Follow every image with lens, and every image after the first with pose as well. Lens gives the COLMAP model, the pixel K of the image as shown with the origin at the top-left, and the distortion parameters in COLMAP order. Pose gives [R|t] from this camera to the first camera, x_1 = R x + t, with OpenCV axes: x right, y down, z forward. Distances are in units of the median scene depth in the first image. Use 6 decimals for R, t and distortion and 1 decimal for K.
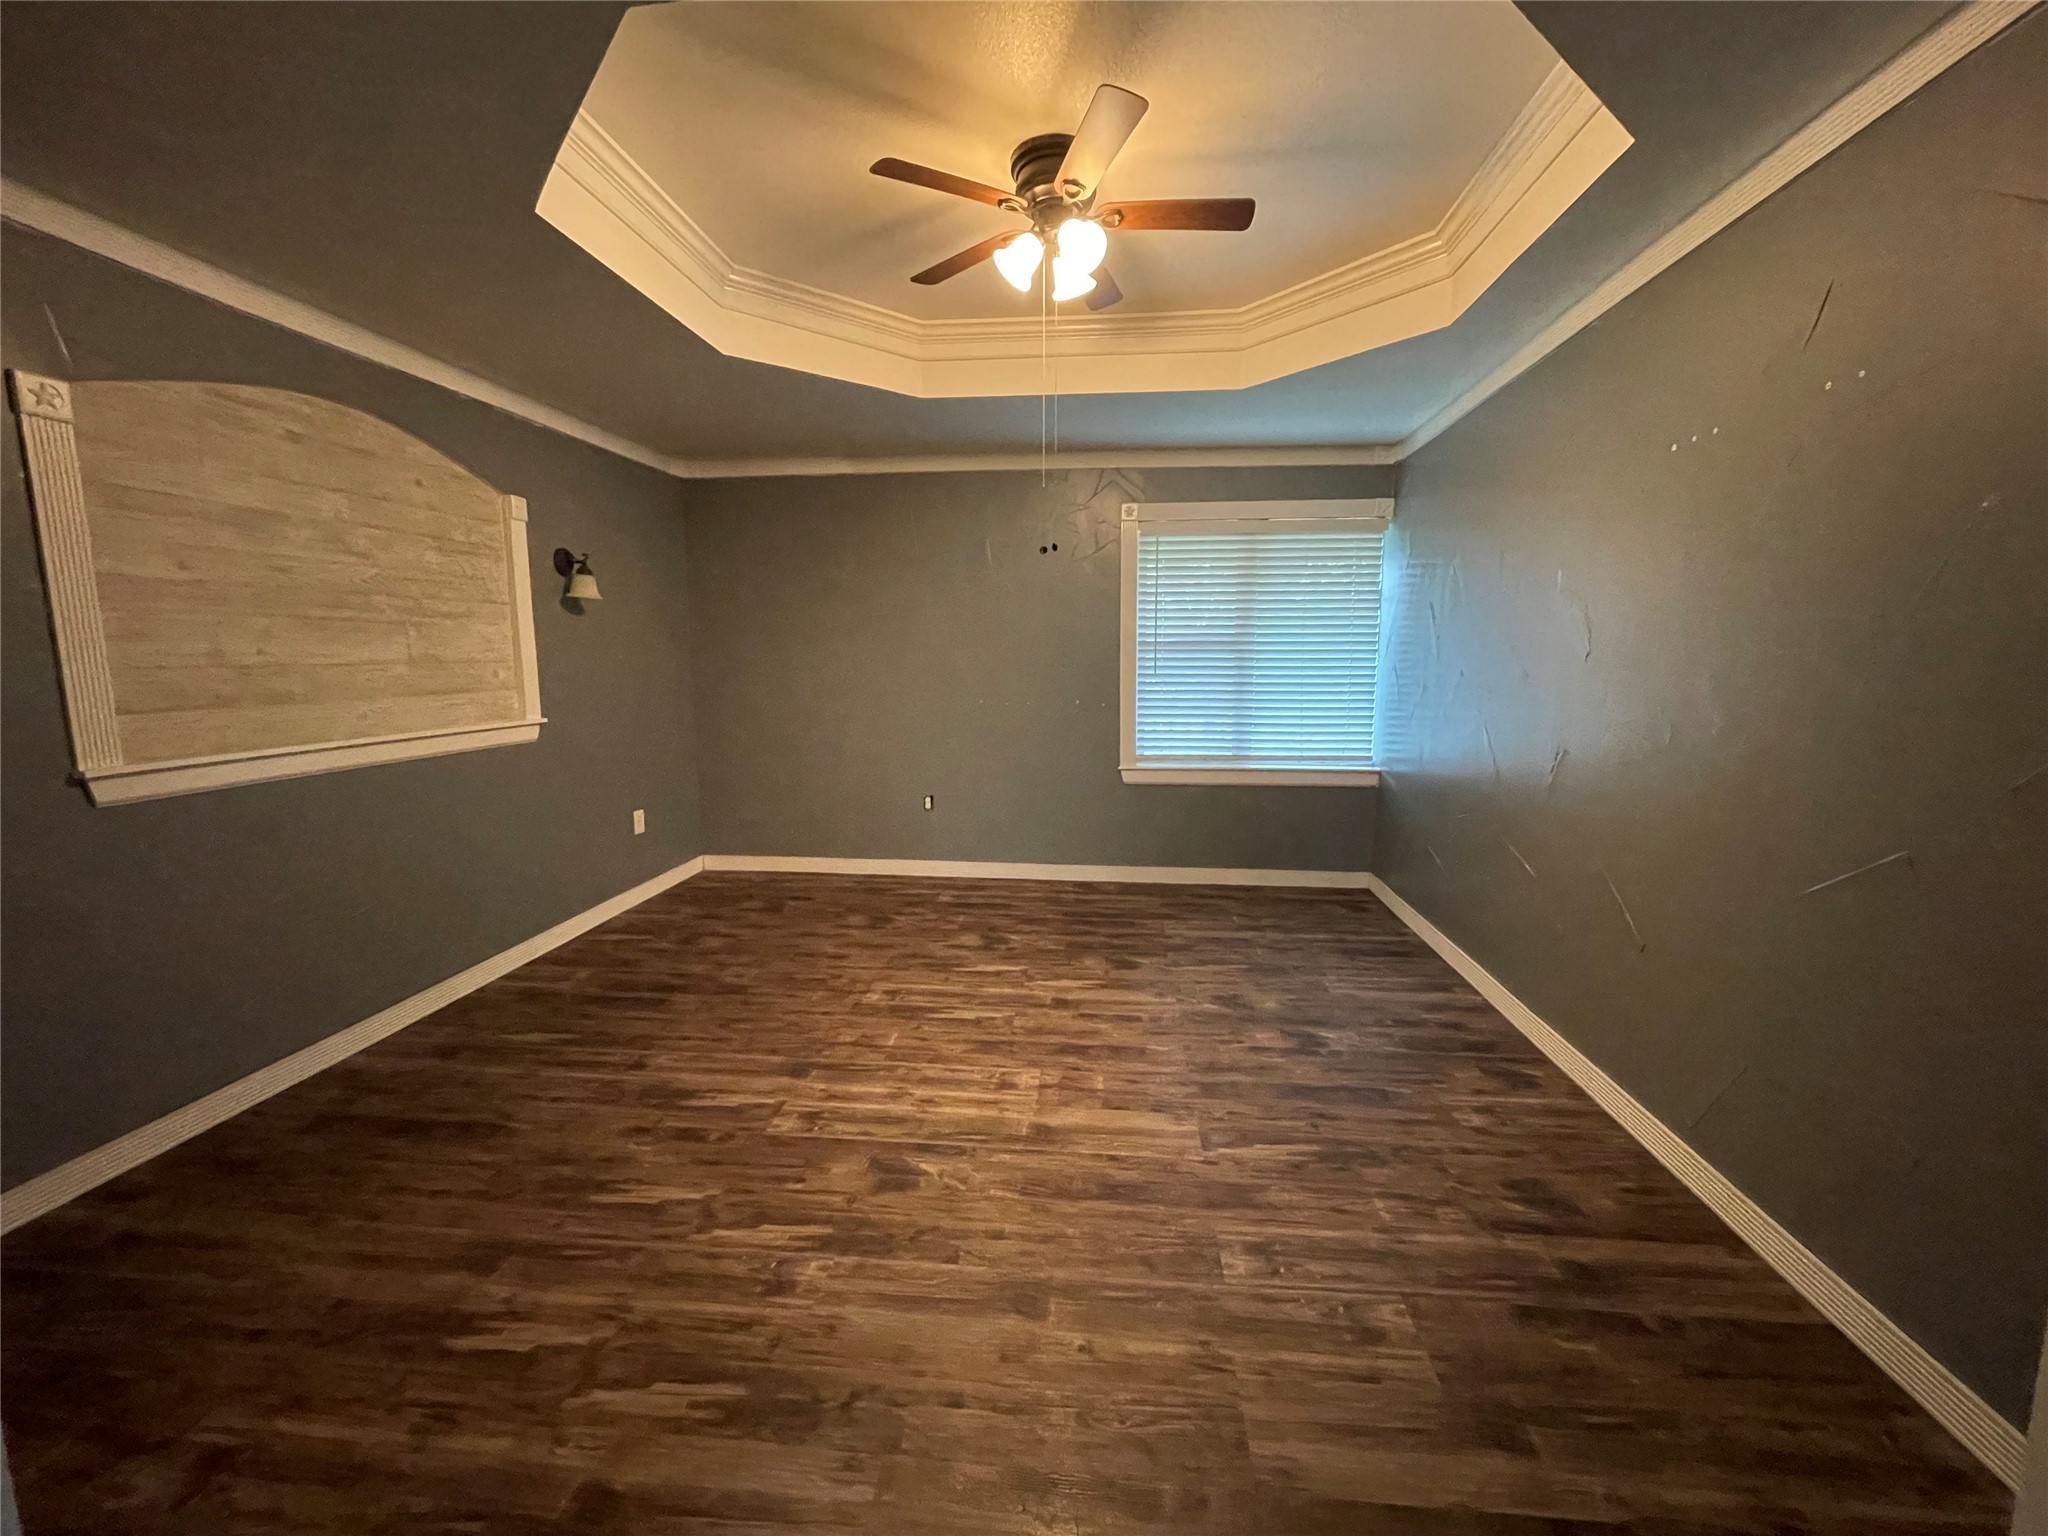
lens RADIAL K [[831.7, 0, 1030.1], [0, 831.7, 766.0], [0, 0, 1]] dist [-0.003255, -0.000496]
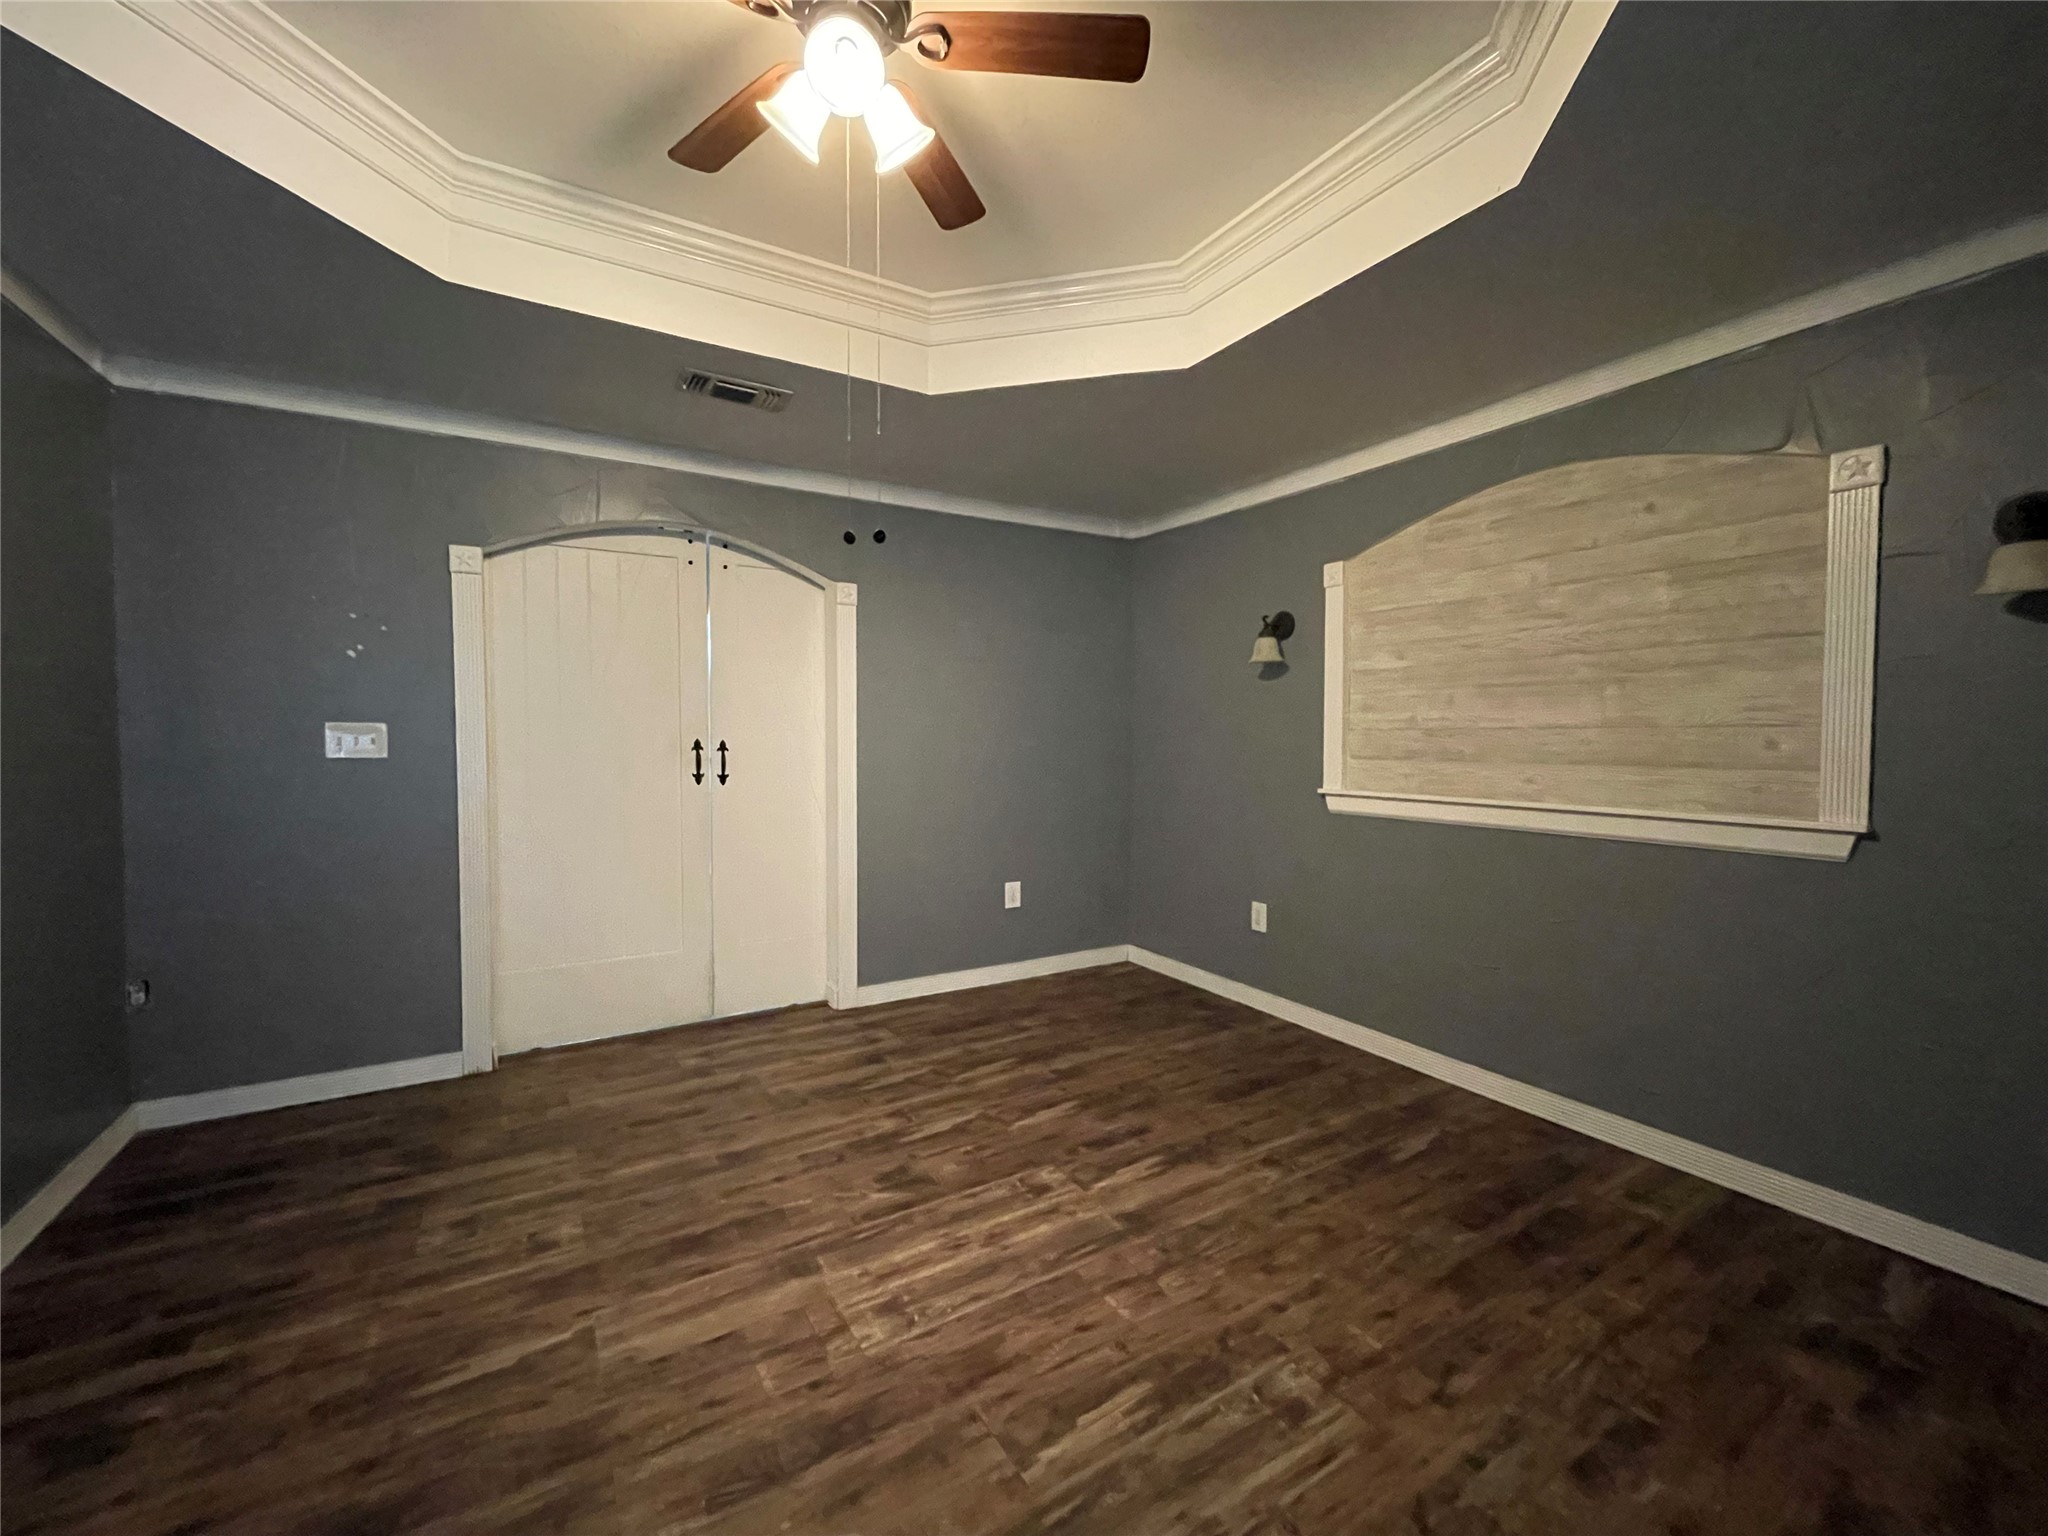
lens RADIAL K [[831.7, 0, 1020.3], [0, 831.7, 768.4], [0, 0, 1]] dist [-0.003255, -0.000496]
pose [[-0.803538, 0.022955, -0.594811, 0.308605], [-0.080316, 0.985938, 0.146548, -0.194151], [0.589811, 0.165530, -0.790394, 1.622961]]
